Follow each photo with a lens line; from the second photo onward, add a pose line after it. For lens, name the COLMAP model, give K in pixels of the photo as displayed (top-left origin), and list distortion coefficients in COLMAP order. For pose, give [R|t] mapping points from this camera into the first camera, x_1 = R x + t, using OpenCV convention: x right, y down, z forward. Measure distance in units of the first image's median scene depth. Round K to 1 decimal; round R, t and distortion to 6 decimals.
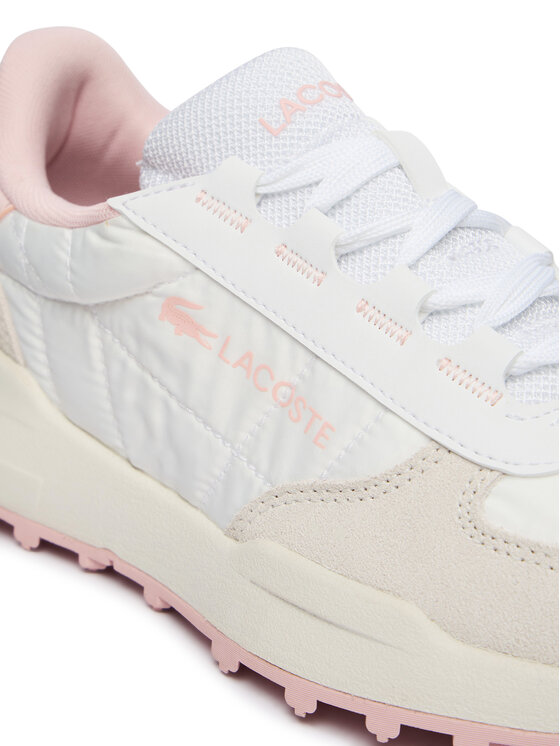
lens RADIAL K [[2349.0, 0, 280.0], [0, 2349.0, 373.0], [0, 0, 1]] dist [-0.110692, -0.785762]
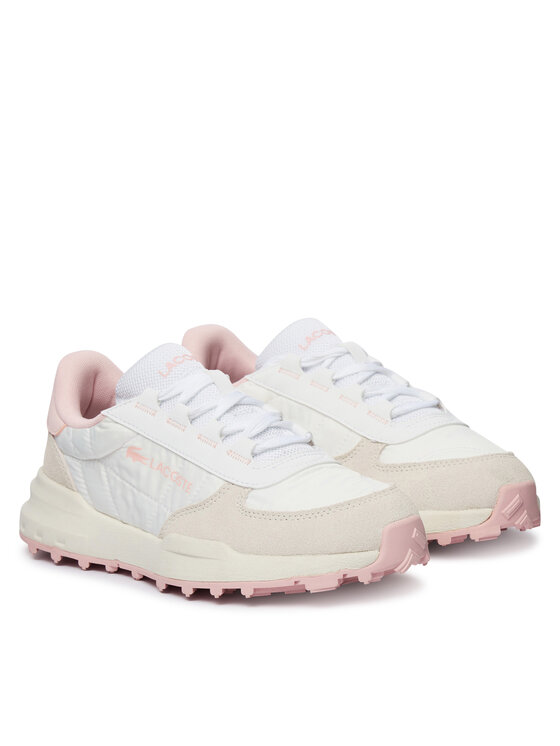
lens RADIAL K [[2203.4, 0, 280.0], [0, 2203.4, 373.0], [0, 0, 1]] dist [0.107136, 0.098558]
pose [[0.992978, -0.110536, -0.042154, 0.217017], [0.102659, 0.982200, -0.157301, 0.272435], [0.058791, 0.151869, 0.986651, -1.288442]]
